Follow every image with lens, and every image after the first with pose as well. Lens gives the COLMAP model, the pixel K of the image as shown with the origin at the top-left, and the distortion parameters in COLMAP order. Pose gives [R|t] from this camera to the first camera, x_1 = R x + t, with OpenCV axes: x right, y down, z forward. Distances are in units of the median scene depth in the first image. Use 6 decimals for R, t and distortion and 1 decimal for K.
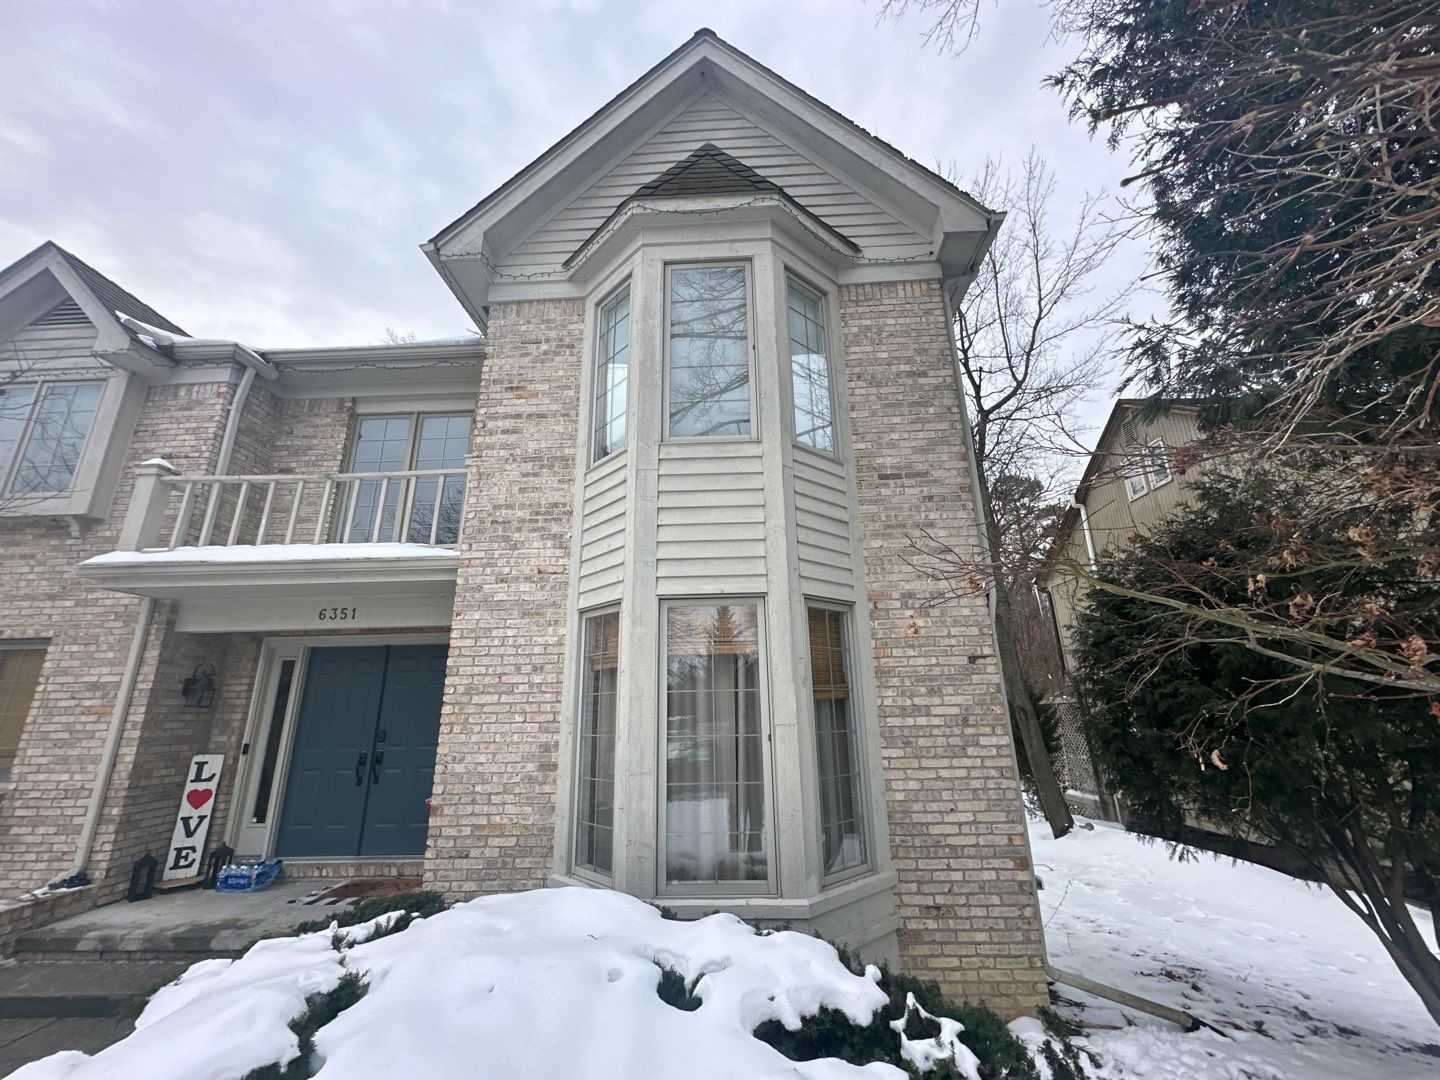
lens RADIAL K [[570.1, 0, 722.8], [0, 570.1, 538.5], [0, 0, 1]] dist [-0.003202, 0.000366]
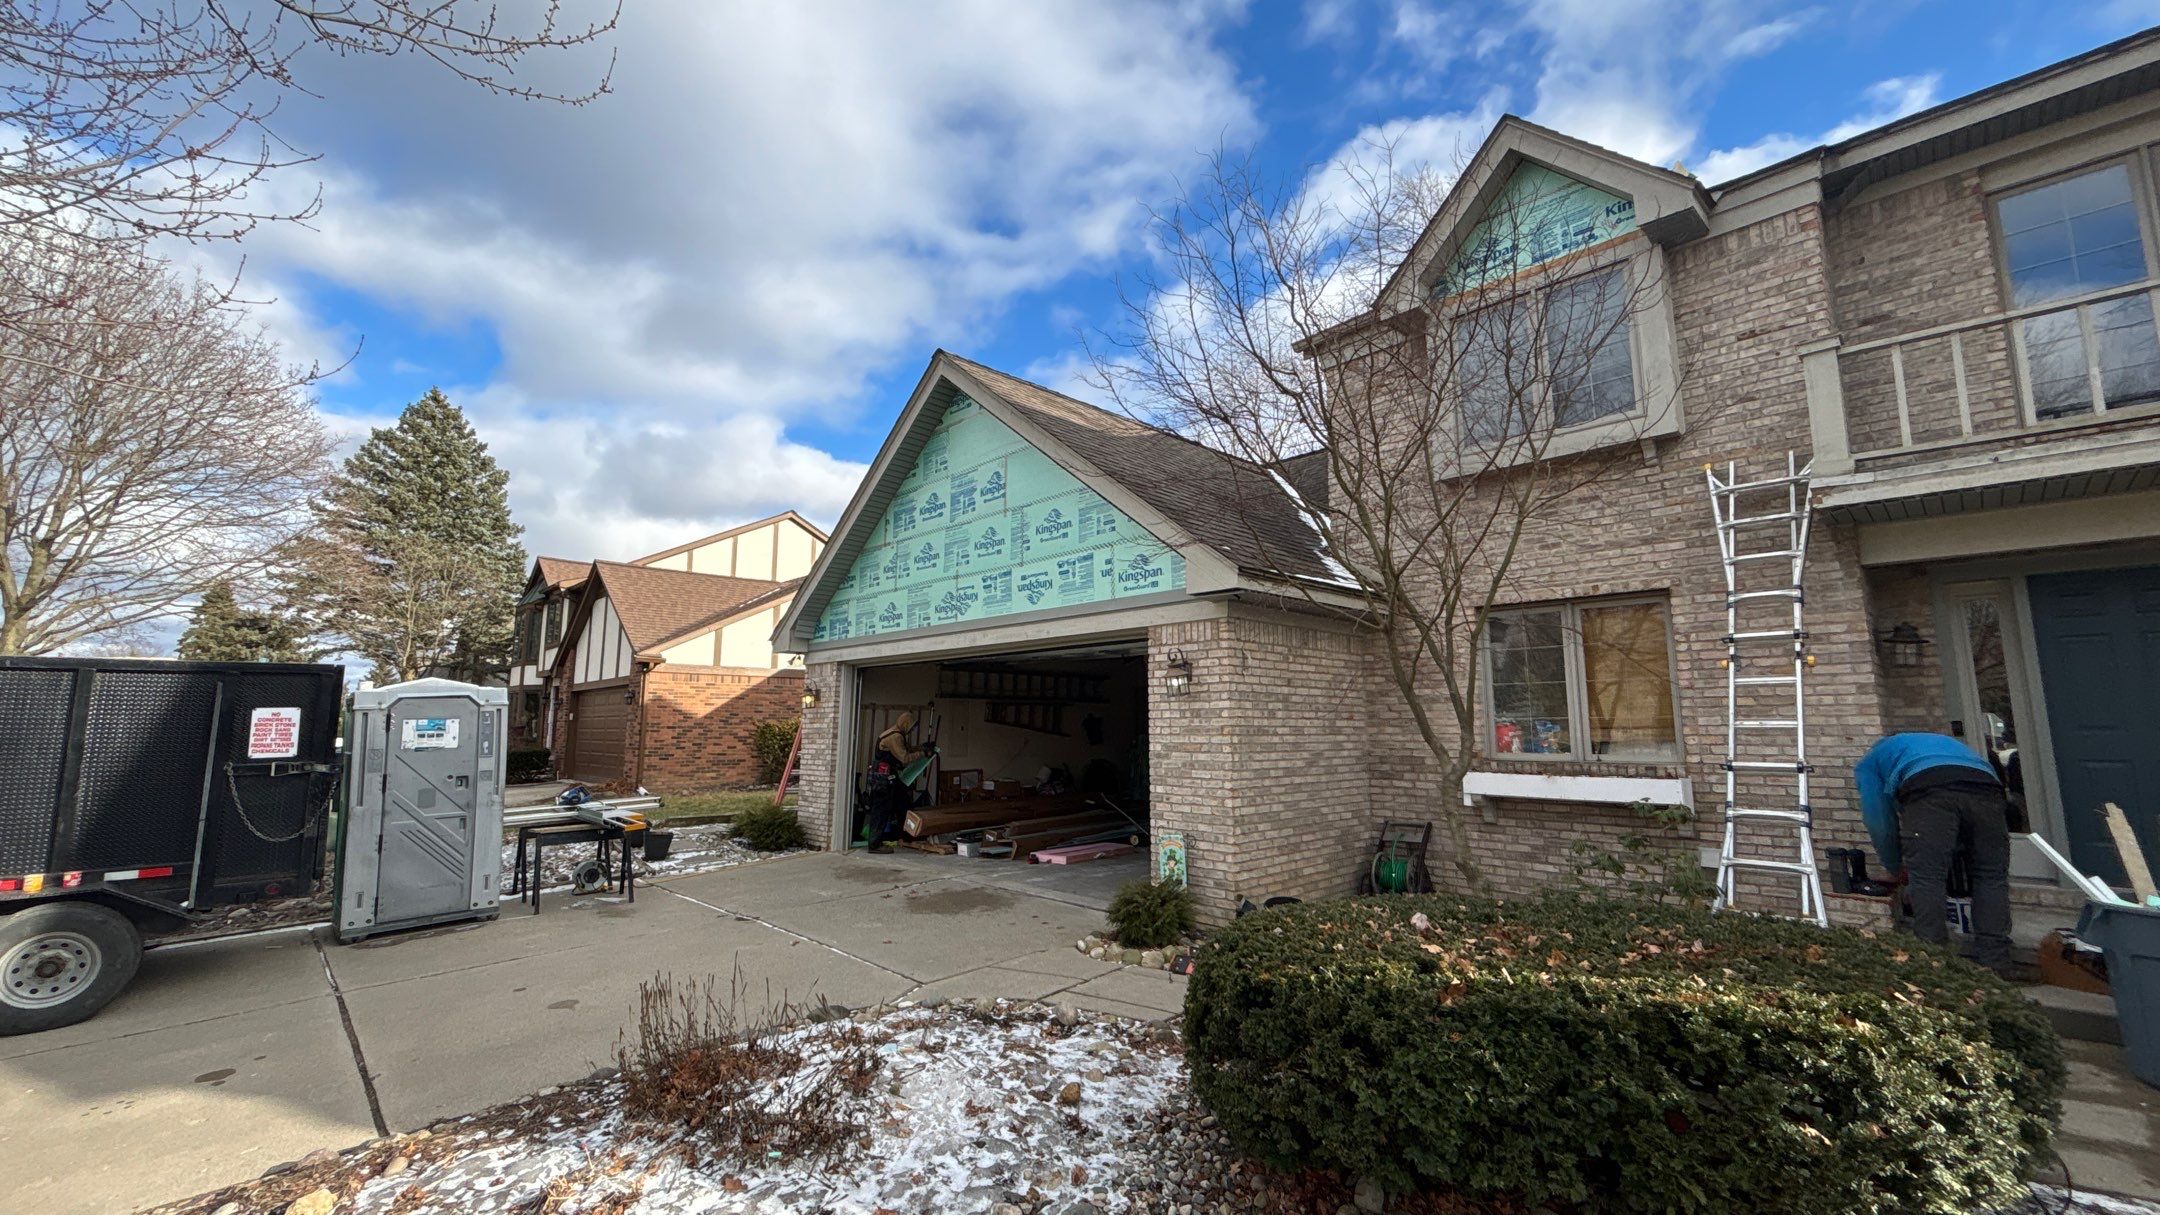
lens RADIAL K [[859.1, 0, 1098.4], [0, 859.1, 603.4], [0, 0, 1]] dist [0.002218, 0.001809]
pose [[0.717501, -0.080193, -0.691926, -0.955581], [0.185271, 0.979540, 0.078592, -0.056025], [0.671467, -0.184584, 0.717678, -0.466240]]
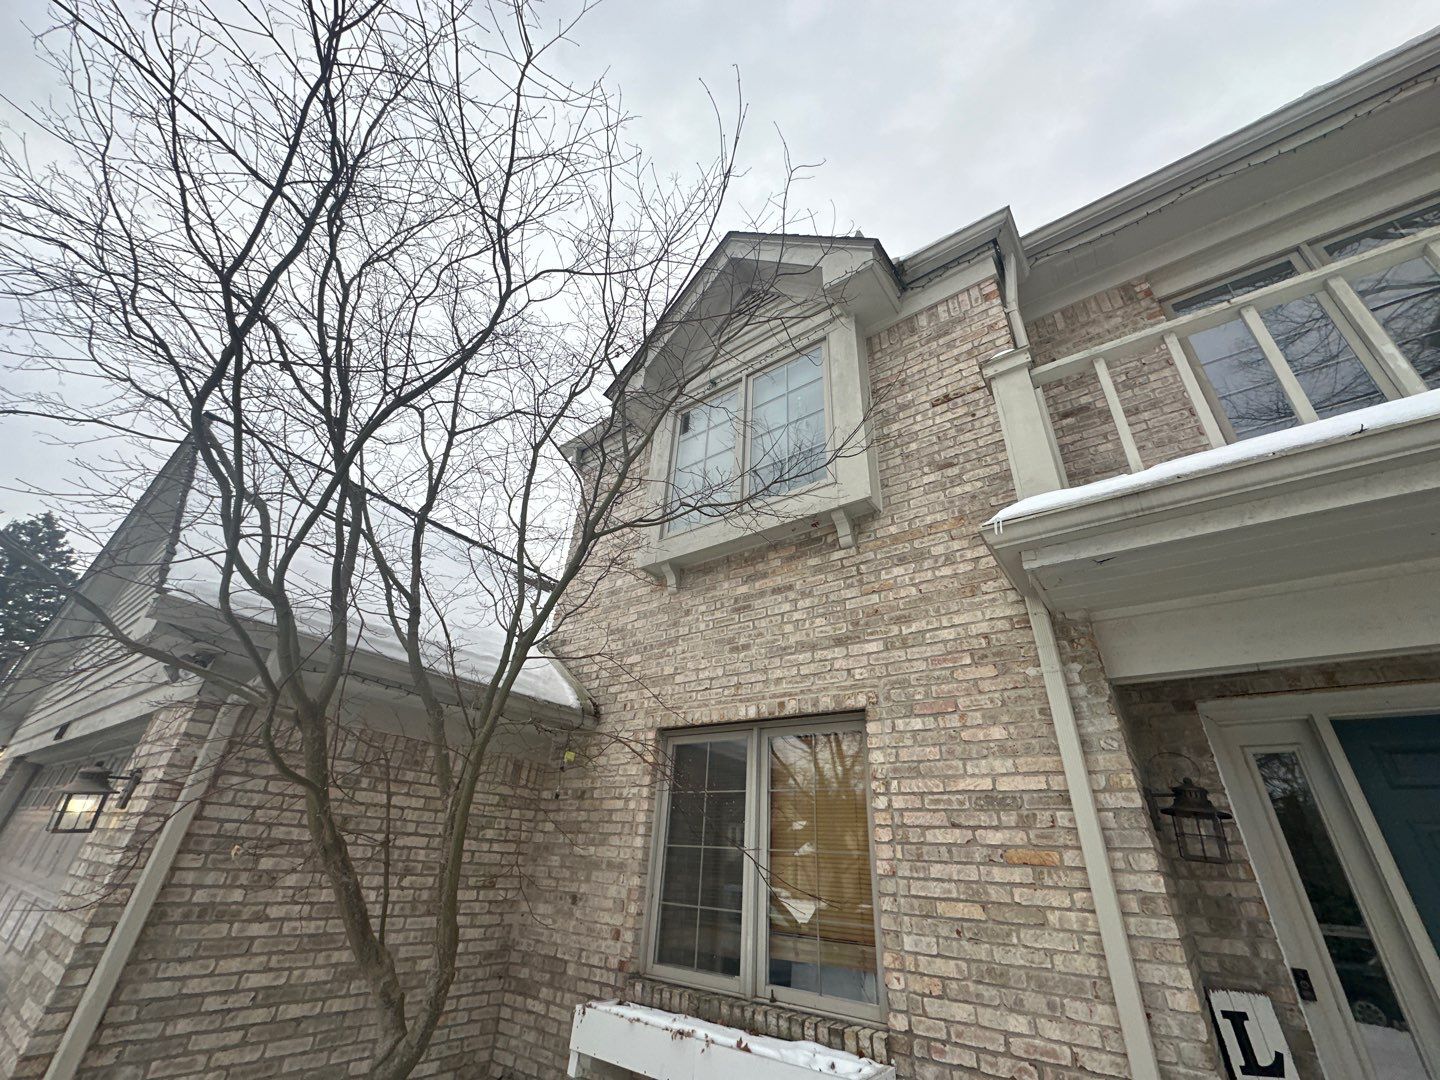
lens RADIAL K [[570.1, 0, 722.4], [0, 570.1, 541.7], [0, 0, 1]] dist [-0.003202, 0.000366]
pose [[0.826193, -0.219313, -0.518949, -1.011411], [0.093726, 0.961790, -0.257245, 0.154751], [0.555537, 0.163895, 0.815179, 0.452631]]
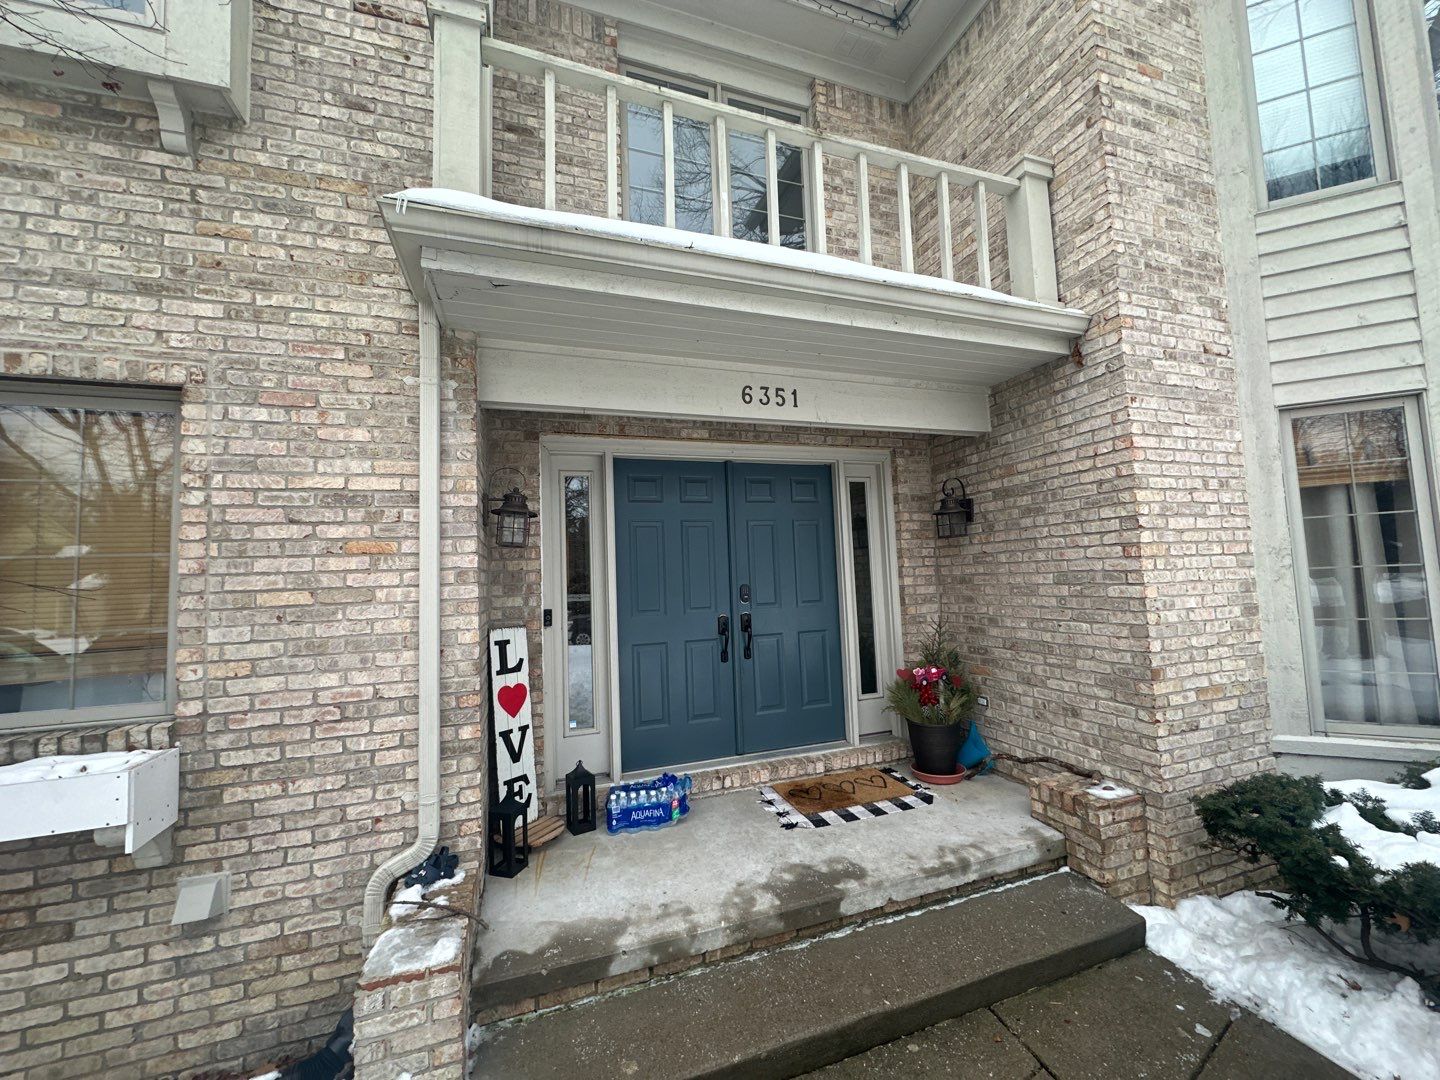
lens RADIAL K [[570.1, 0, 716.3], [0, 570.1, 539.2], [0, 0, 1]] dist [-0.003202, 0.000366]
pose [[0.933588, 0.010947, 0.358180, -0.998371], [-0.085563, 0.977432, 0.193144, 0.178133], [-0.347982, -0.210964, 0.913456, 0.459519]]
